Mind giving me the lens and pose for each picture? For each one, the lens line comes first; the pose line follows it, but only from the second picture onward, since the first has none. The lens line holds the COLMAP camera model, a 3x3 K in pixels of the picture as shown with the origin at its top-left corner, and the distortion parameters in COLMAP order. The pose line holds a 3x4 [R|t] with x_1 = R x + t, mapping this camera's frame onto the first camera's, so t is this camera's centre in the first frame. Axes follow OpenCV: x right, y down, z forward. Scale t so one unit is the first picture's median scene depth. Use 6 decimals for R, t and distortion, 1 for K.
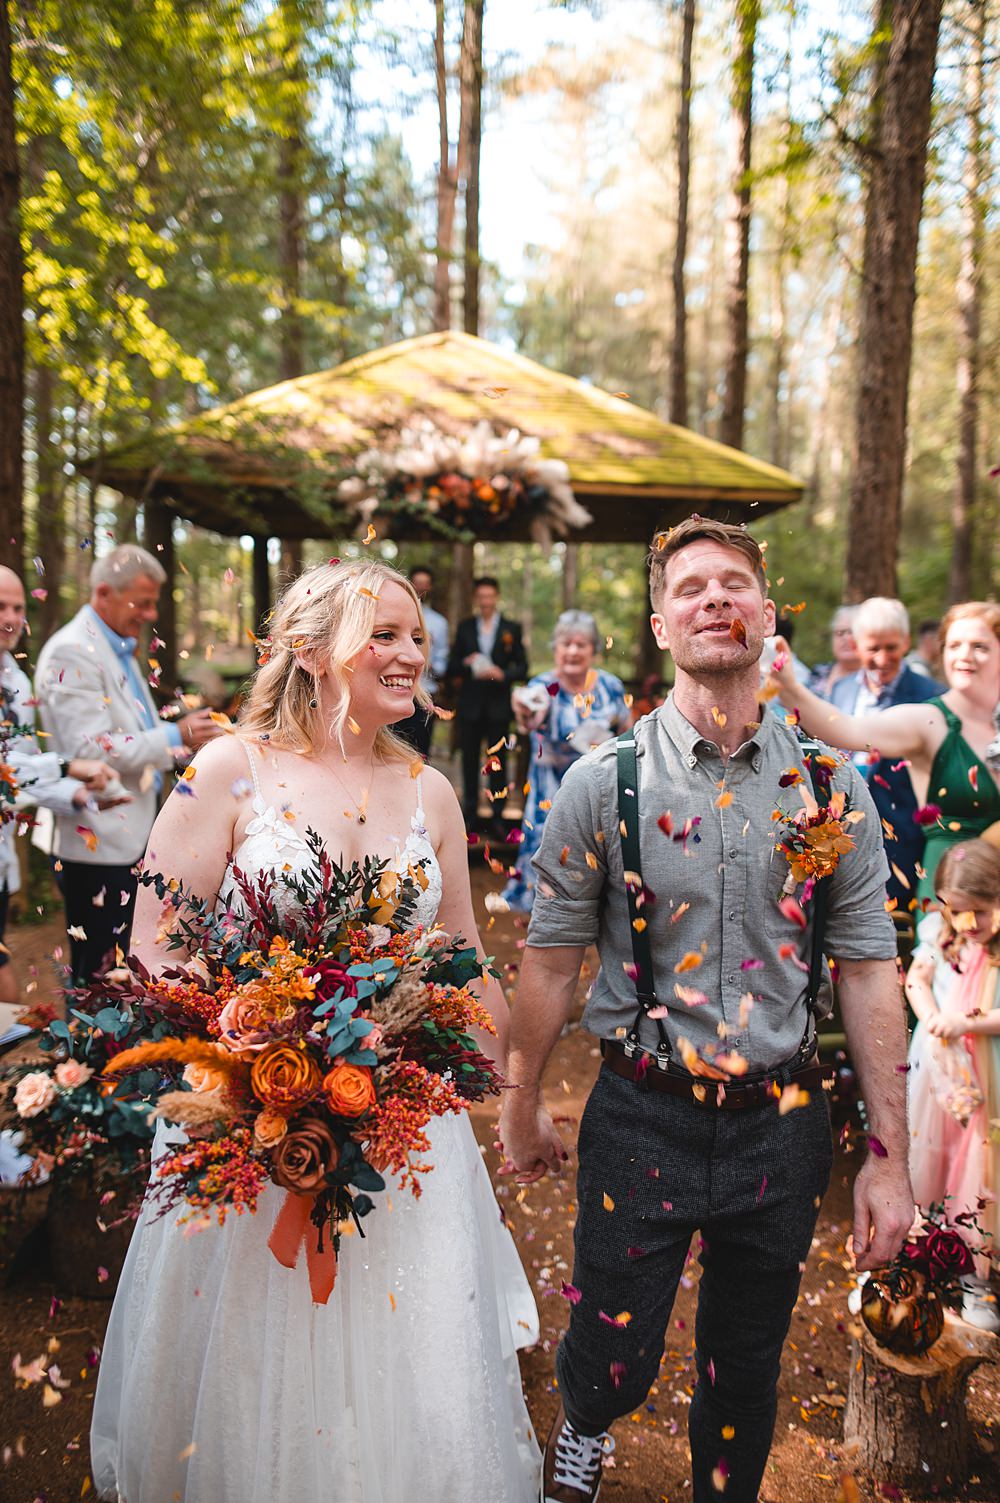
lens RADIAL K [[1056.7, 0, 500.0], [0, 1056.7, 751.5], [0, 0, 1]] dist [-0.004004, -0.001275]
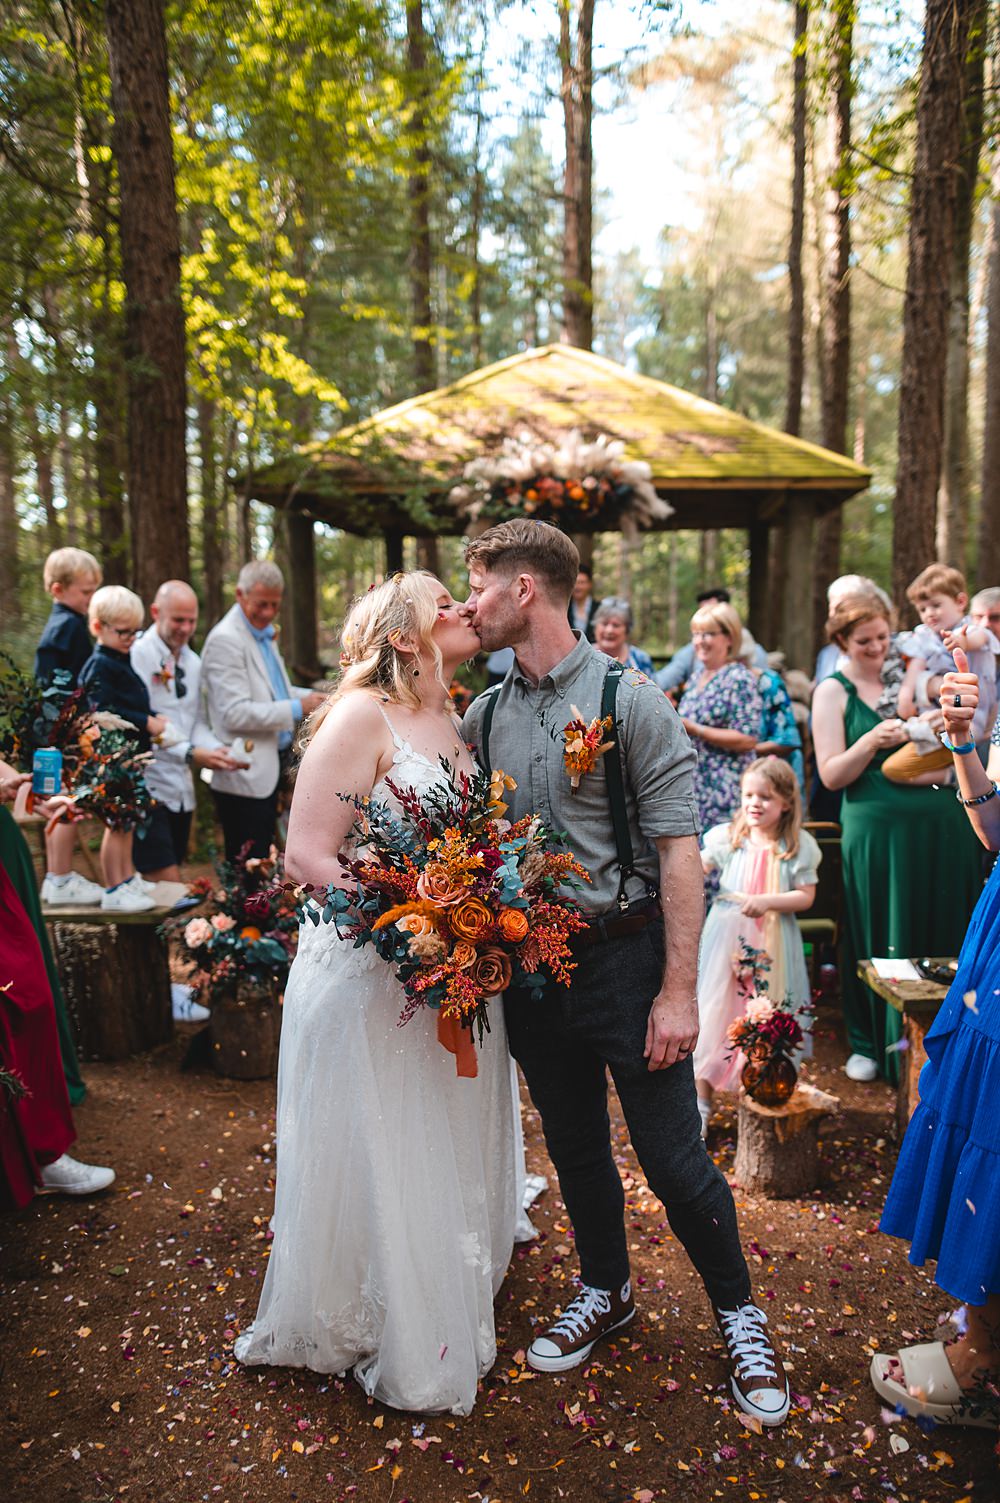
lens RADIAL K [[1058.3, 0, 500.0], [0, 1058.3, 751.5], [0, 0, 1]] dist [0.008340, 0.001876]
pose [[0.989655, -0.007882, -0.143252, 0.055619], [0.009640, 0.999886, 0.011582, 0.015596], [0.143145, -0.012844, 0.989618, -0.117003]]
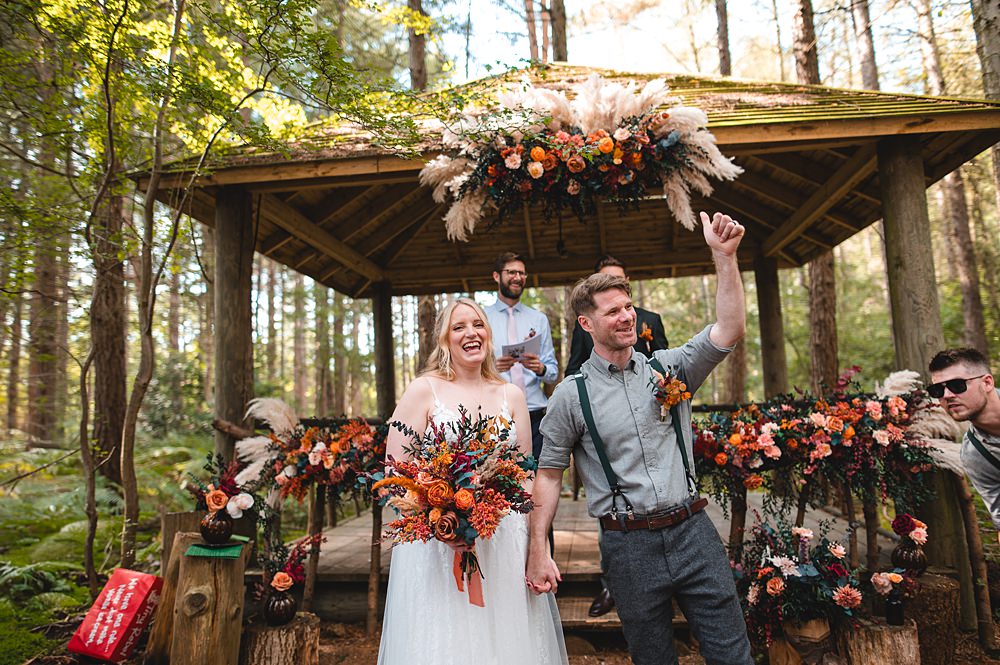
lens RADIAL K [[702.5, 0, 500.0], [0, 702.5, 332.5], [0, 0, 1]] dist [-0.007002, 0.001033]
pose [[0.989024, -0.078587, -0.125120, -0.029928], [0.049148, 0.973577, -0.223006, 0.000313], [0.139339, 0.214409, 0.966754, 0.440618]]
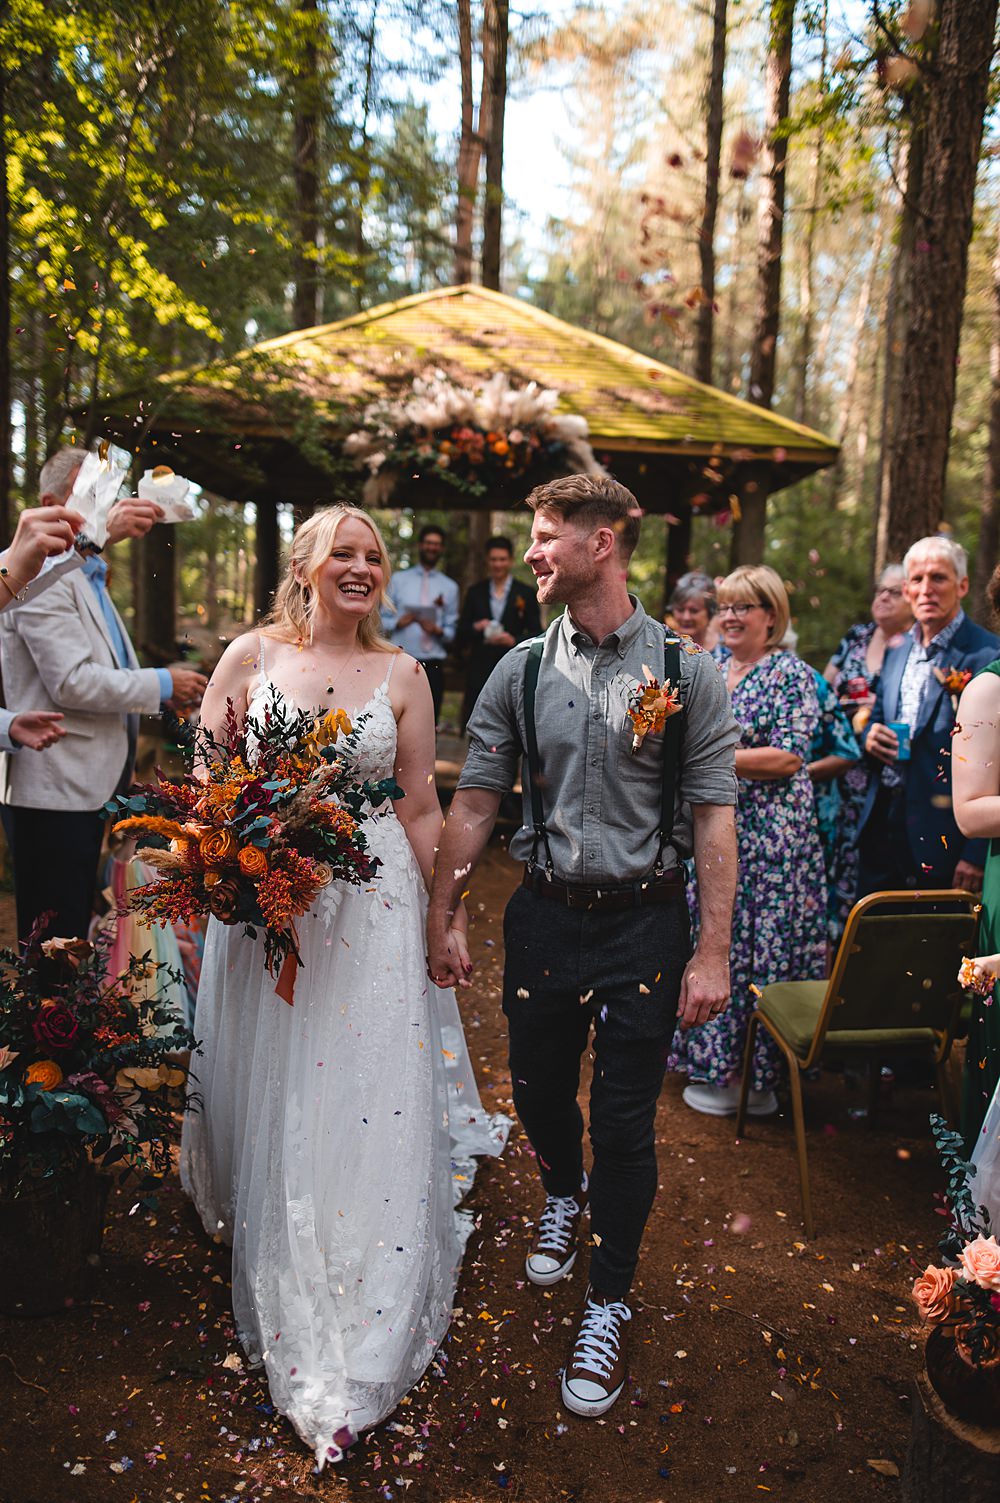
lens RADIAL K [[1055.8, 0, 505.7], [0, 1055.8, 755.7], [0, 0, 1]] dist [-0.007002, 0.001033]
pose [[0.999789, 0.018919, -0.007974, 0.003222], [-0.018780, 0.999677, 0.017103, 0.011705], [0.008295, -0.016950, 0.999822, 0.046626]]
